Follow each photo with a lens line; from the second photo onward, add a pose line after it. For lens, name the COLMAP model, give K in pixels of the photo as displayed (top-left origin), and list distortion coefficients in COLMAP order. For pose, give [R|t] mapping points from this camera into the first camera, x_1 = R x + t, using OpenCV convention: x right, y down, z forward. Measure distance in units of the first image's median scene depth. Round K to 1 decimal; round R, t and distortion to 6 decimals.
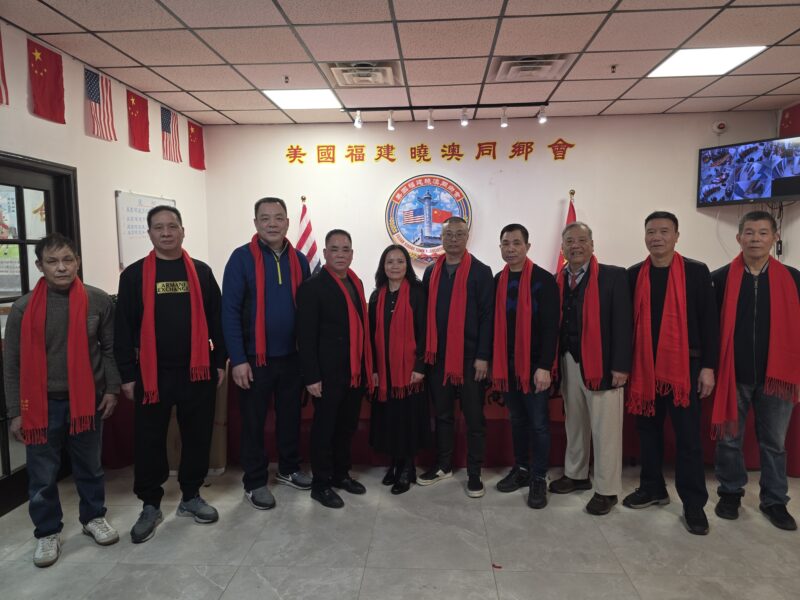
lens RADIAL K [[524.5, 0, 403.5], [0, 524.5, 300.5], [0, 0, 1]] dist [0.073412, -0.061787]
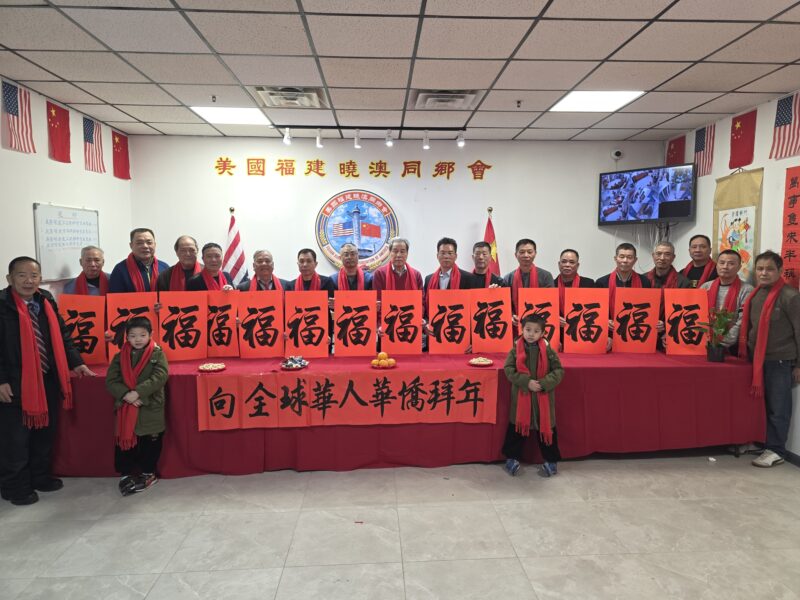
lens RADIAL K [[524.4, 0, 405.1], [0, 524.4, 296.3], [0, 0, 1]] dist [0.072910, -0.060461]
pose [[0.993208, -0.001993, 0.116332, 0.020582], [0.003653, 0.999895, -0.014059, -0.012773], [-0.116292, 0.014388, 0.993111, -0.046554]]
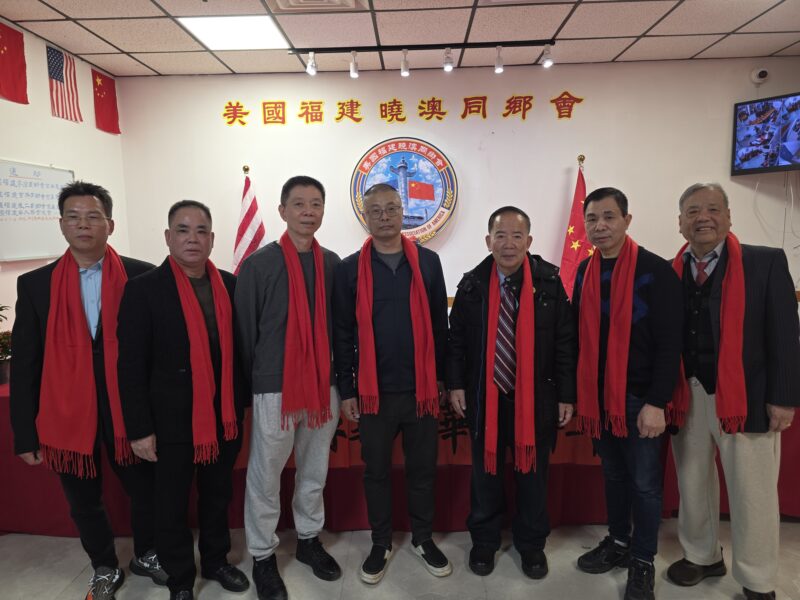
lens RADIAL K [[529.3, 0, 400.0], [0, 529.3, 300.0], [0, 0, 1]] dist [0.053681, -0.042097]
pose [[0.999036, -0.018226, 0.039925, 0.005856], [0.017164, 0.999494, 0.026764, -0.014370], [-0.040393, -0.026052, 0.998844, 0.188905]]
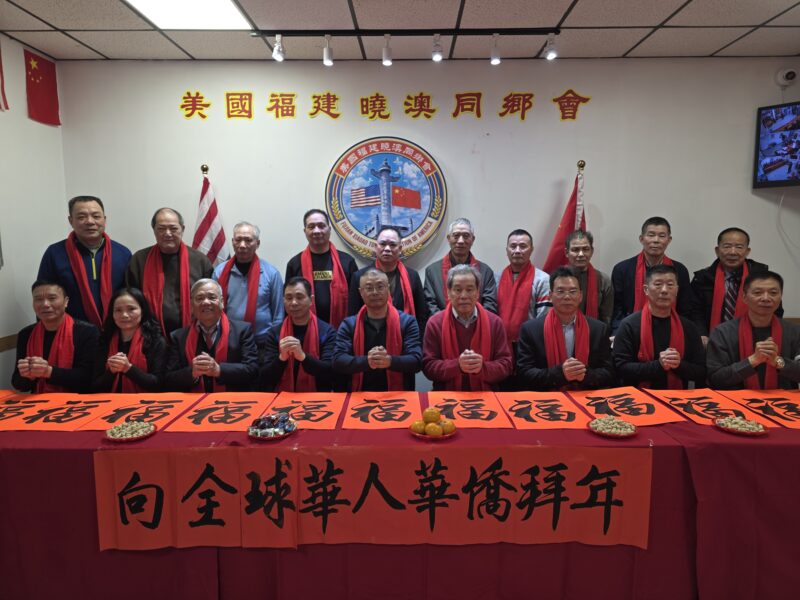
lens RADIAL K [[532.7, 0, 407.1], [0, 532.7, 302.0], [0, 0, 1]] dist [0.046692, -0.035839]
pose [[0.998029, -0.002241, 0.062709, 0.030227], [0.000792, 0.999733, 0.023112, -0.035854], [-0.062744, -0.023017, 0.997764, 0.283606]]
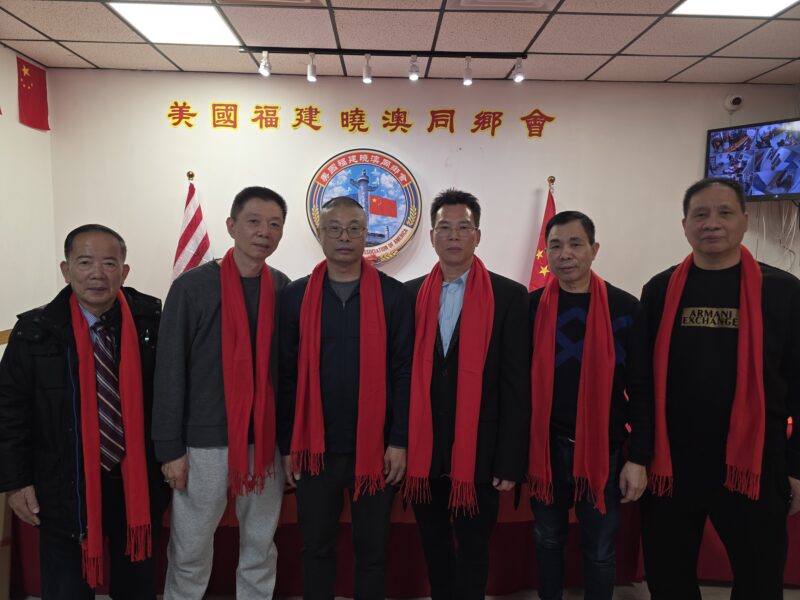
lens RADIAL K [[527.6, 0, 400.0], [0, 527.6, 300.0], [0, 0, 1]] dist [0.057729, -0.044698]
pose [[0.994909, 0.010998, 0.100180, 0.024204], [-0.011398, 0.999929, 0.003420, -0.028898], [-0.100135, -0.004544, 0.994963, 0.249824]]
